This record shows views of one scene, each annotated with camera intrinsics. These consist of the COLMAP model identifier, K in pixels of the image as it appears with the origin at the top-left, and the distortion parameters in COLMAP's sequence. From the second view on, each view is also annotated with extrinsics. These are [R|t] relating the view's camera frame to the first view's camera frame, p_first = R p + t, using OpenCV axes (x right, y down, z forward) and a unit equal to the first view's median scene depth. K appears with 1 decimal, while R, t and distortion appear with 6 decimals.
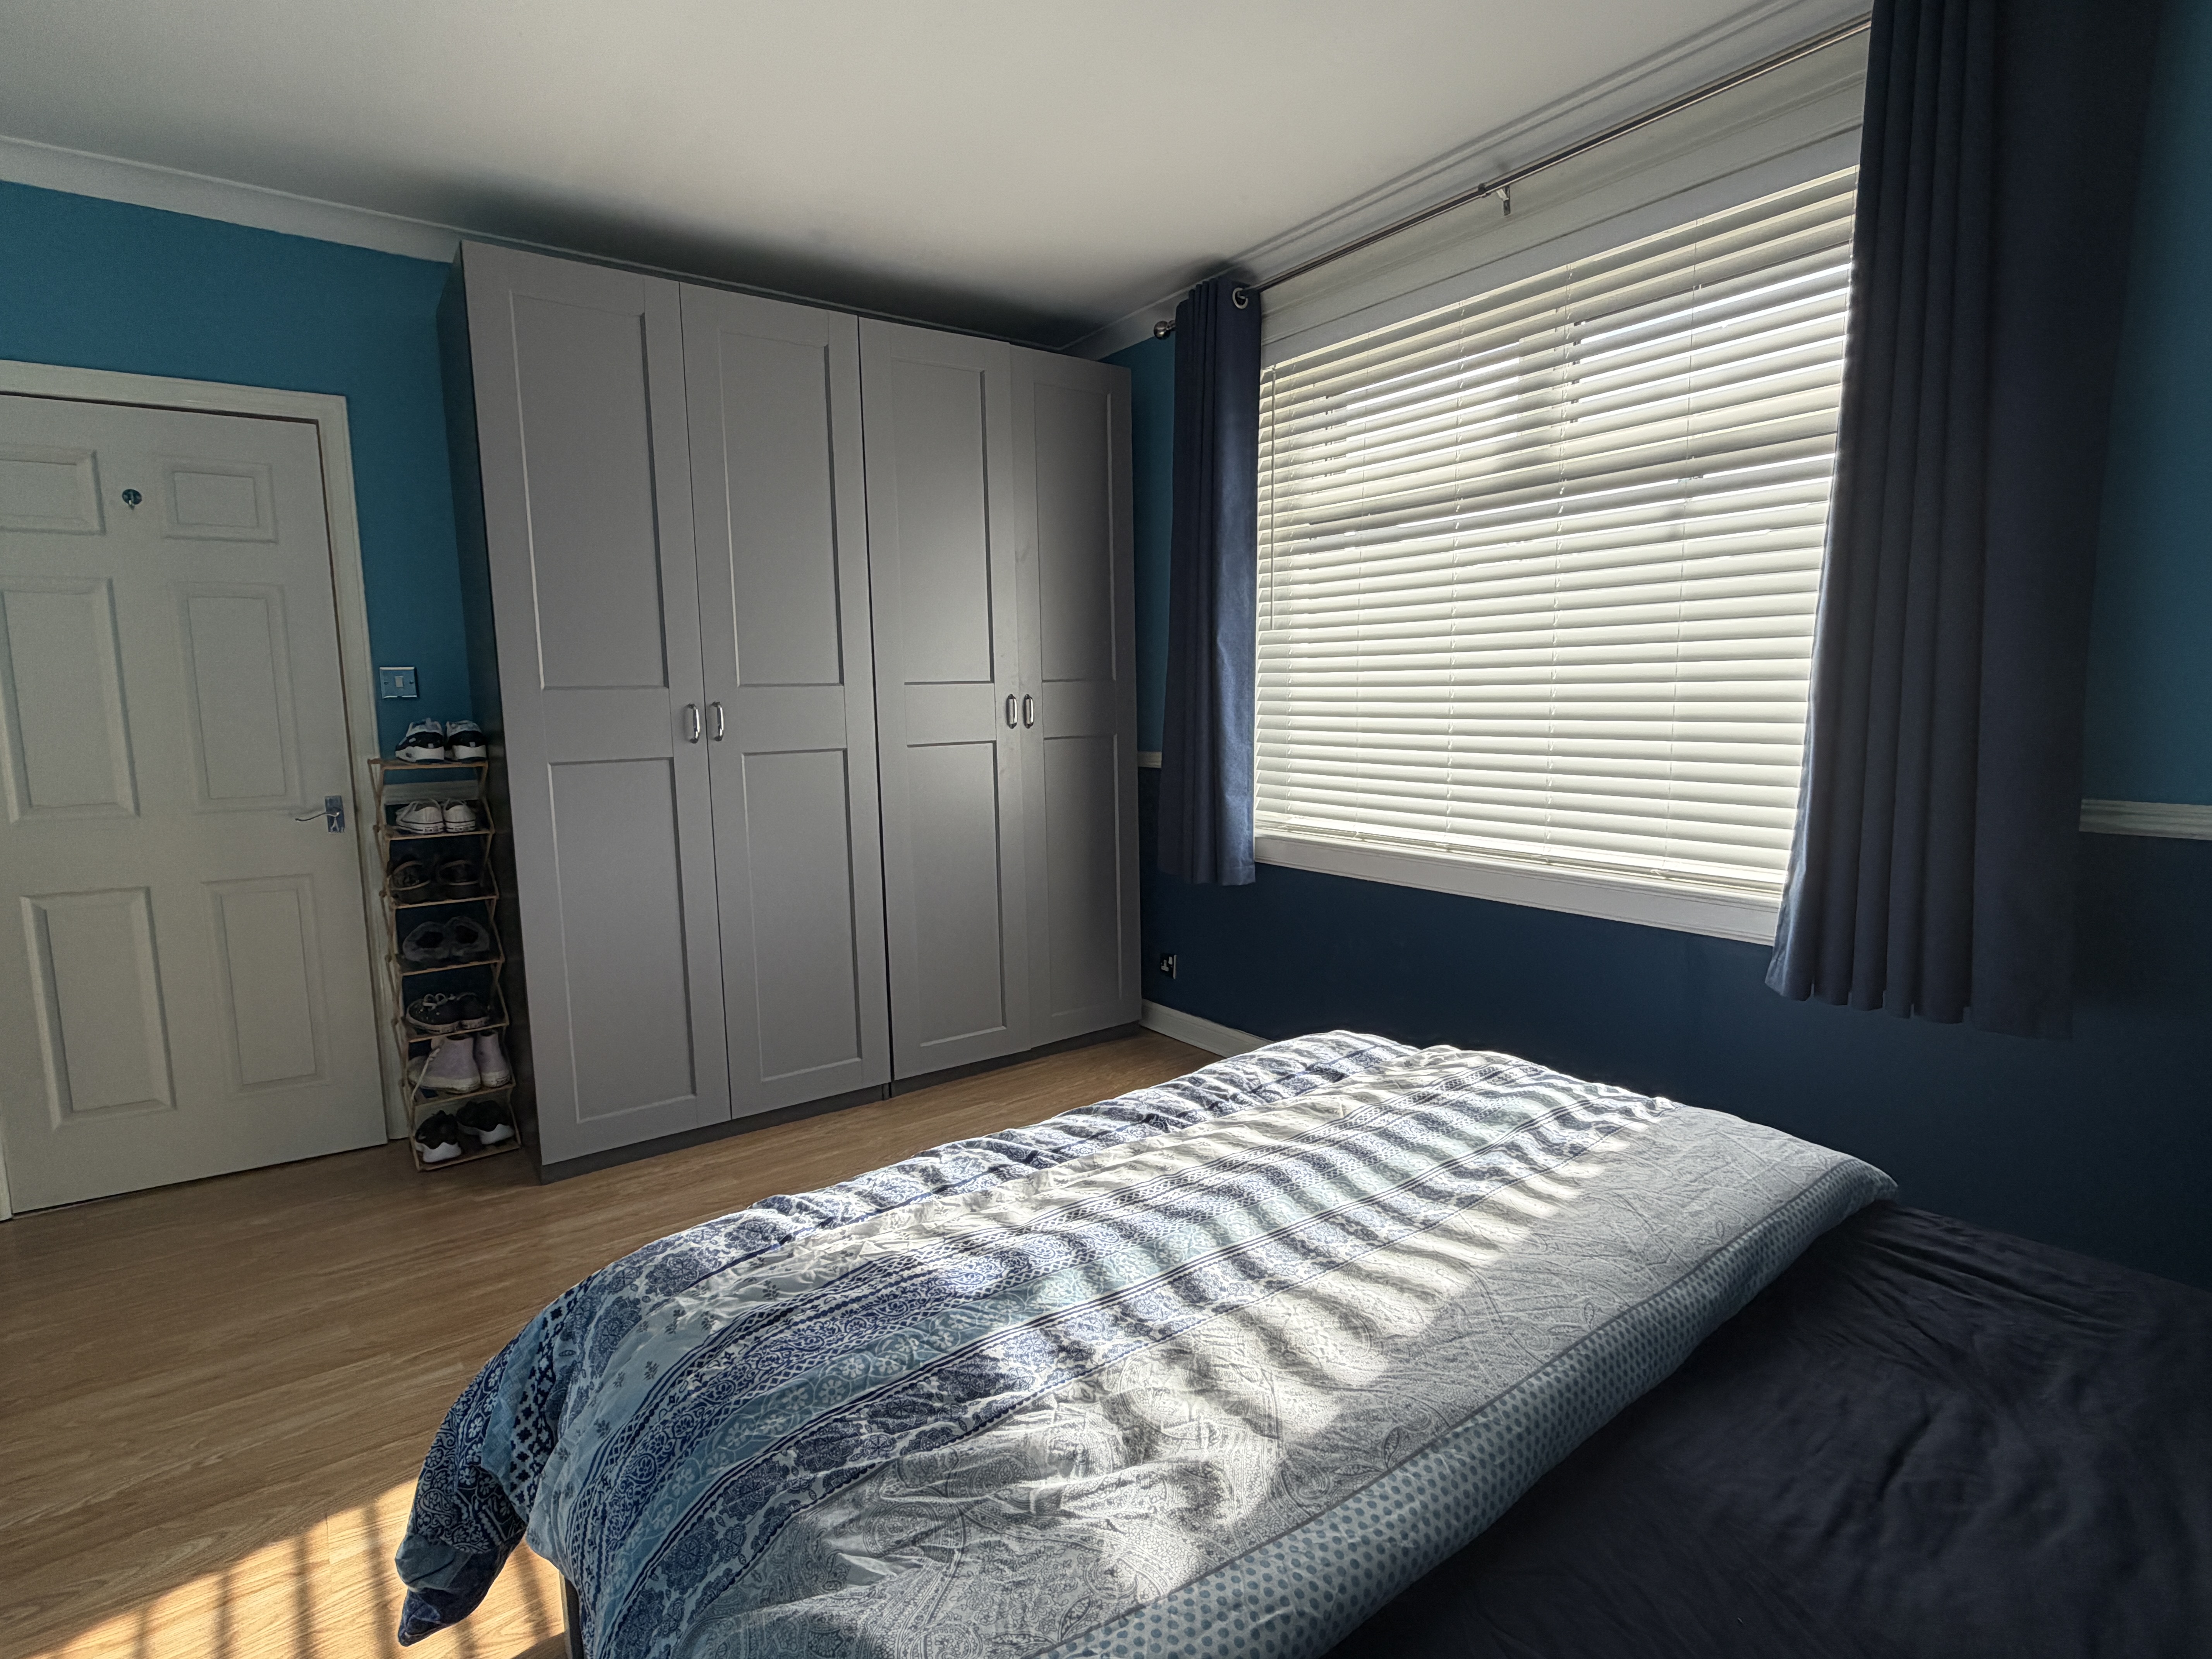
lens RADIAL K [[1099.3, 0, 1097.8], [0, 1099.3, 823.7], [0, 0, 1]] dist [-0.001182, -0.000381]
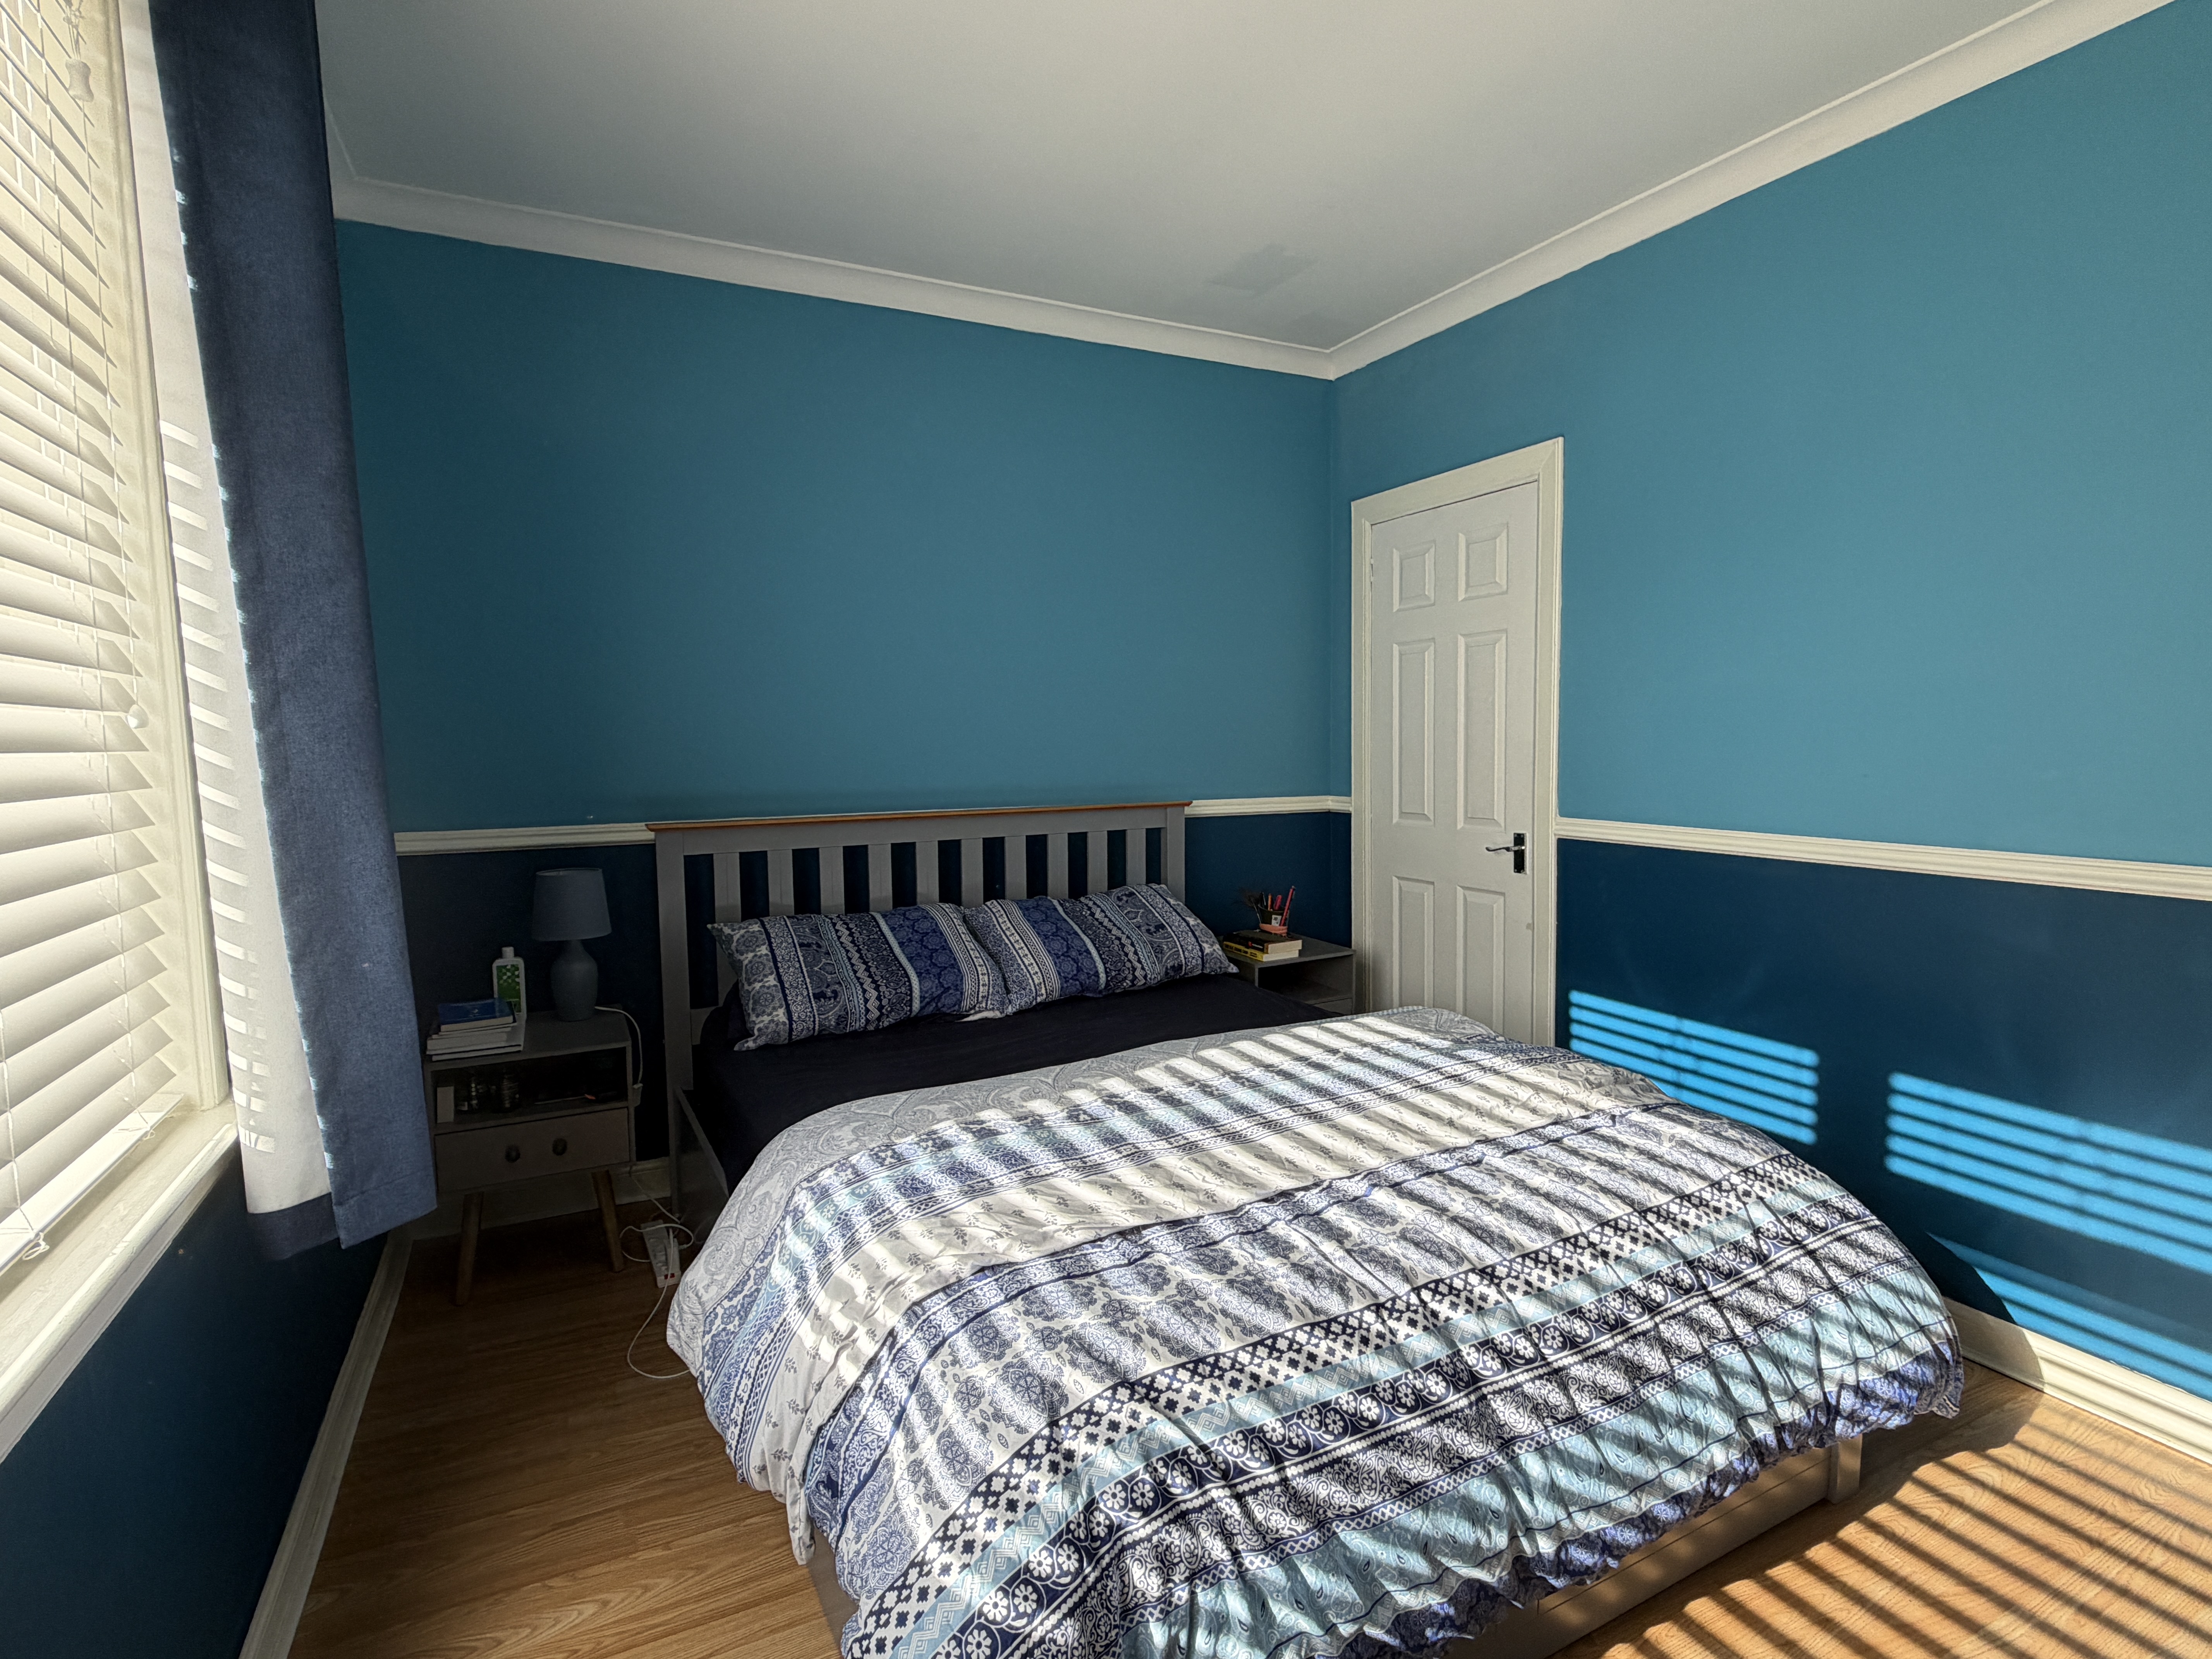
lens RADIAL K [[1099.3, 0, 1097.8], [0, 1099.3, 823.7], [0, 0, 1]] dist [-0.001182, -0.000381]
pose [[-0.981546, 0.010800, 0.190923, 0.113566], [0.047664, 0.980710, 0.189569, -0.254955], [-0.185192, 0.195171, -0.963126, 2.098335]]
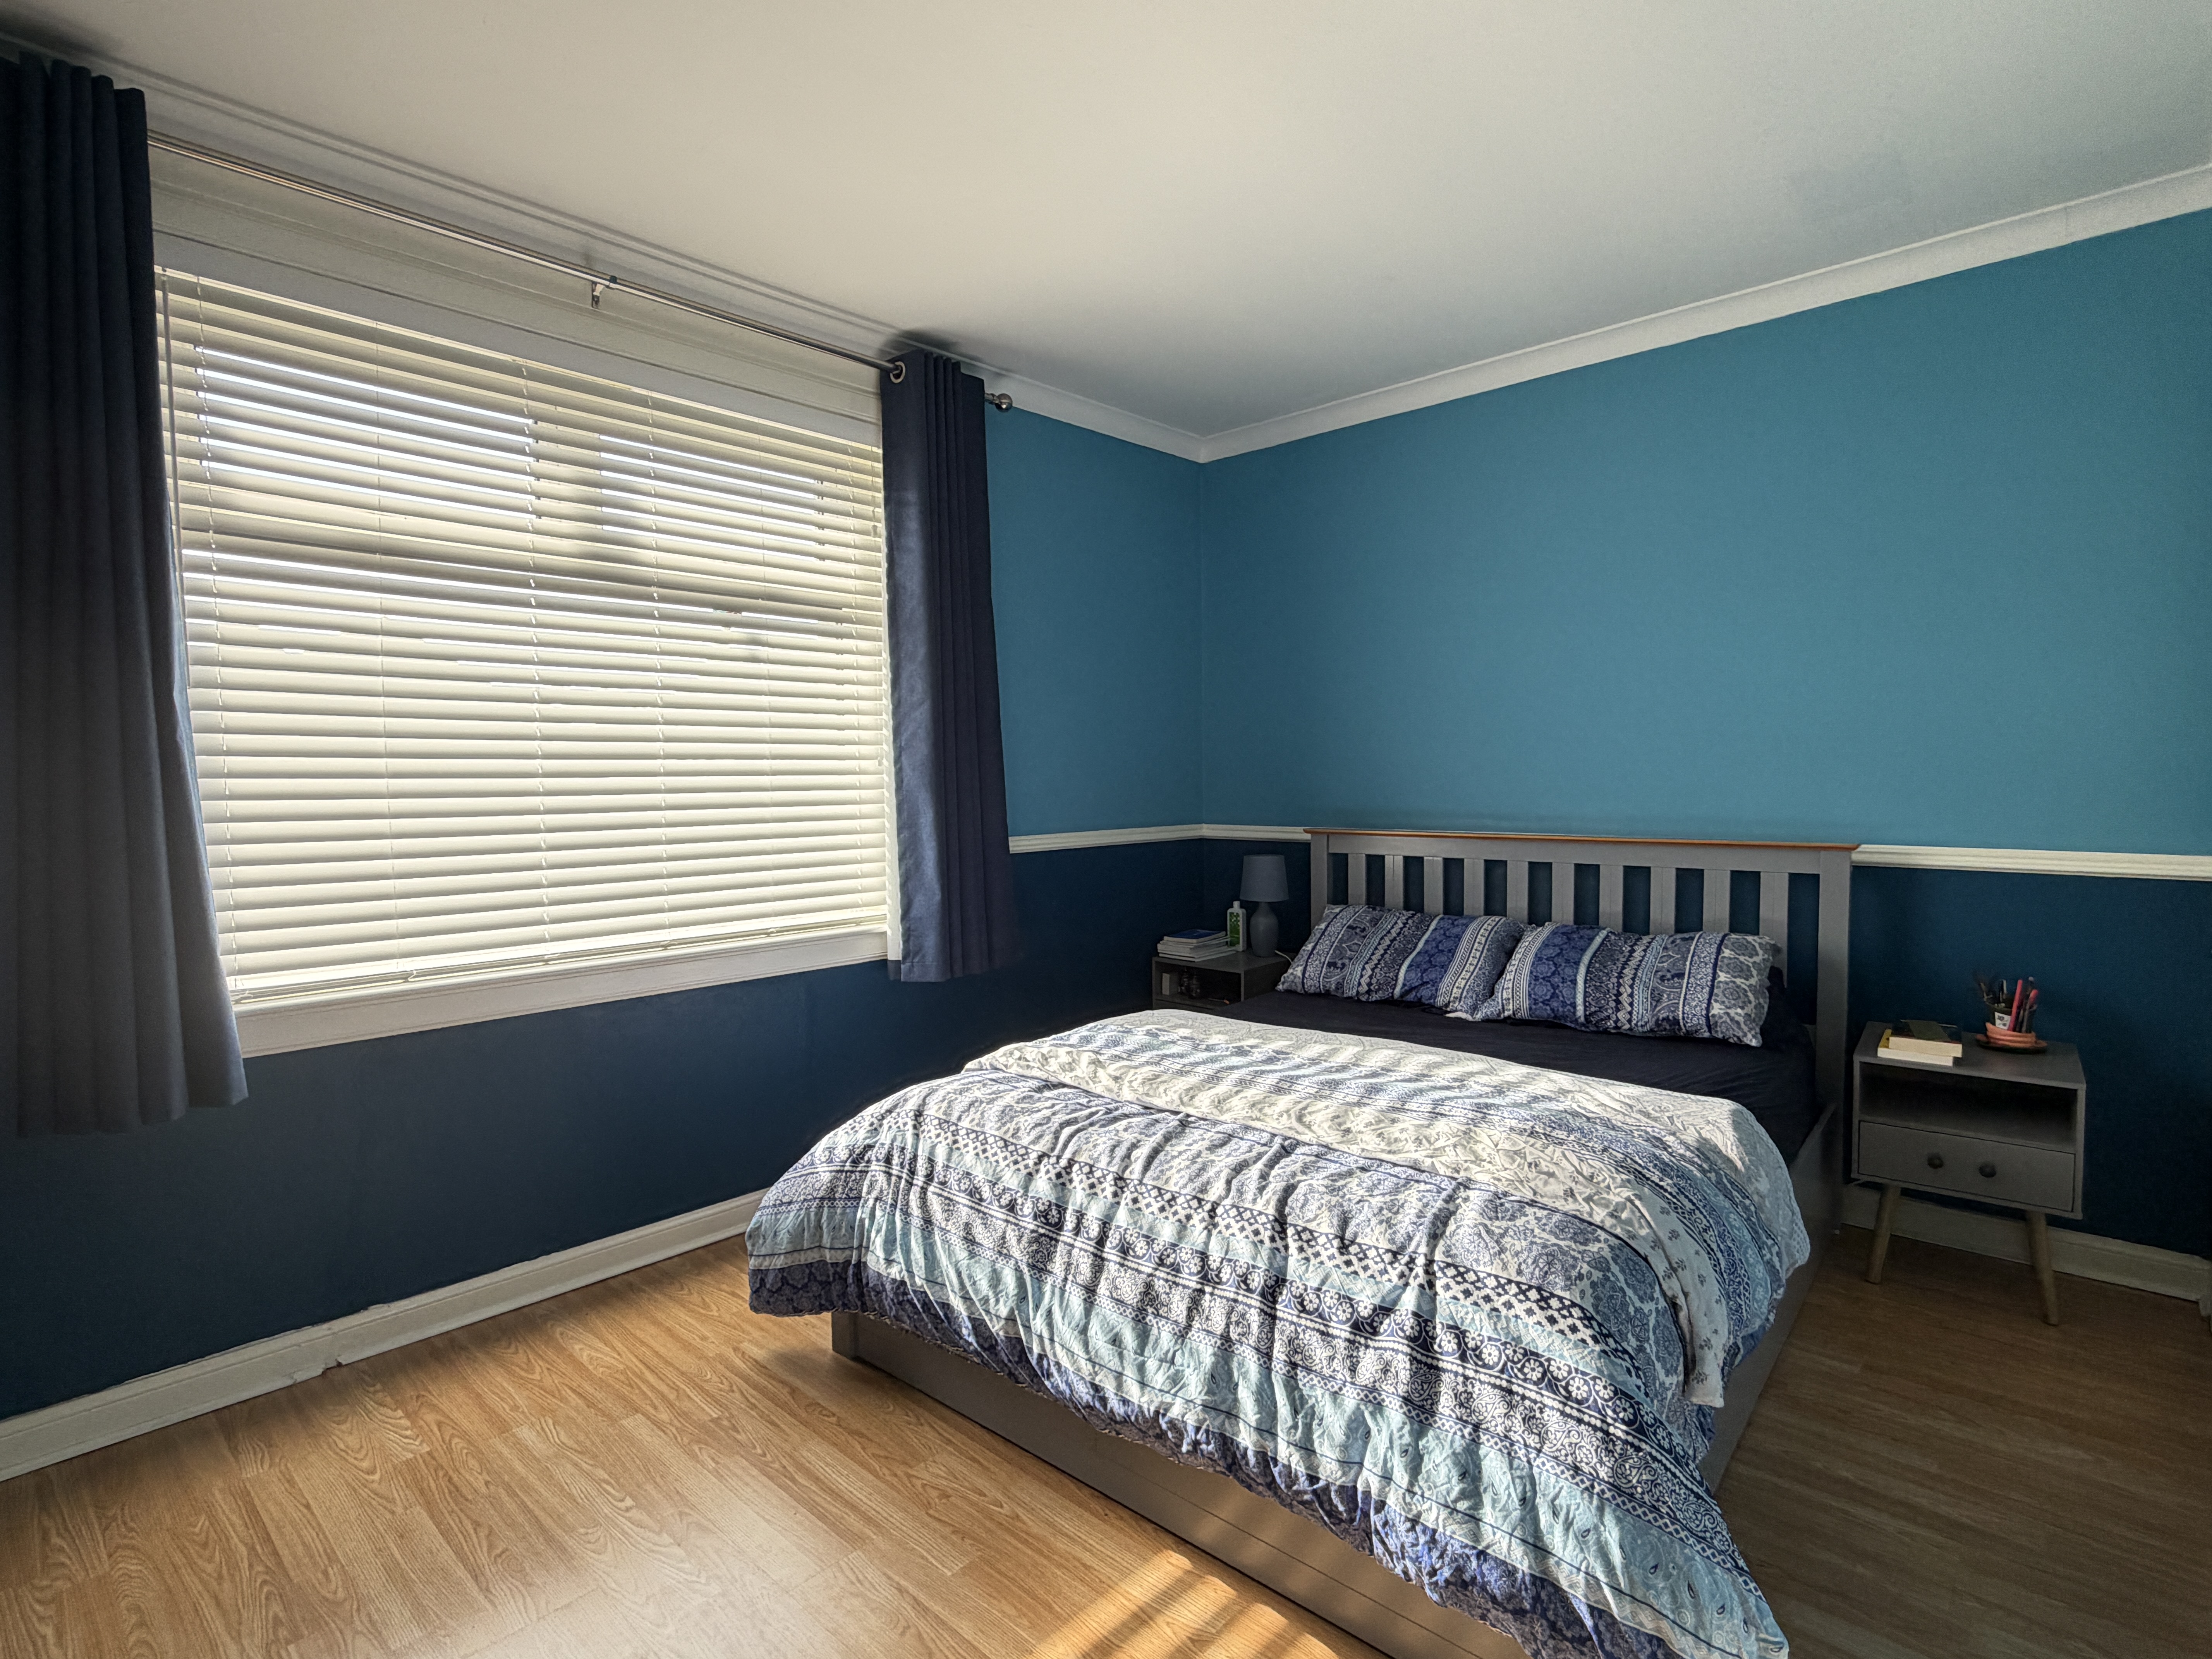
lens RADIAL K [[1099.3, 0, 1097.8], [0, 1099.3, 823.7], [0, 0, 1]] dist [-0.001182, -0.000381]
pose [[-0.170768, -0.028821, 0.984890, -1.238861], [0.127558, 0.990514, 0.051102, -0.146597], [-0.977020, 0.134357, -0.165472, 1.378666]]
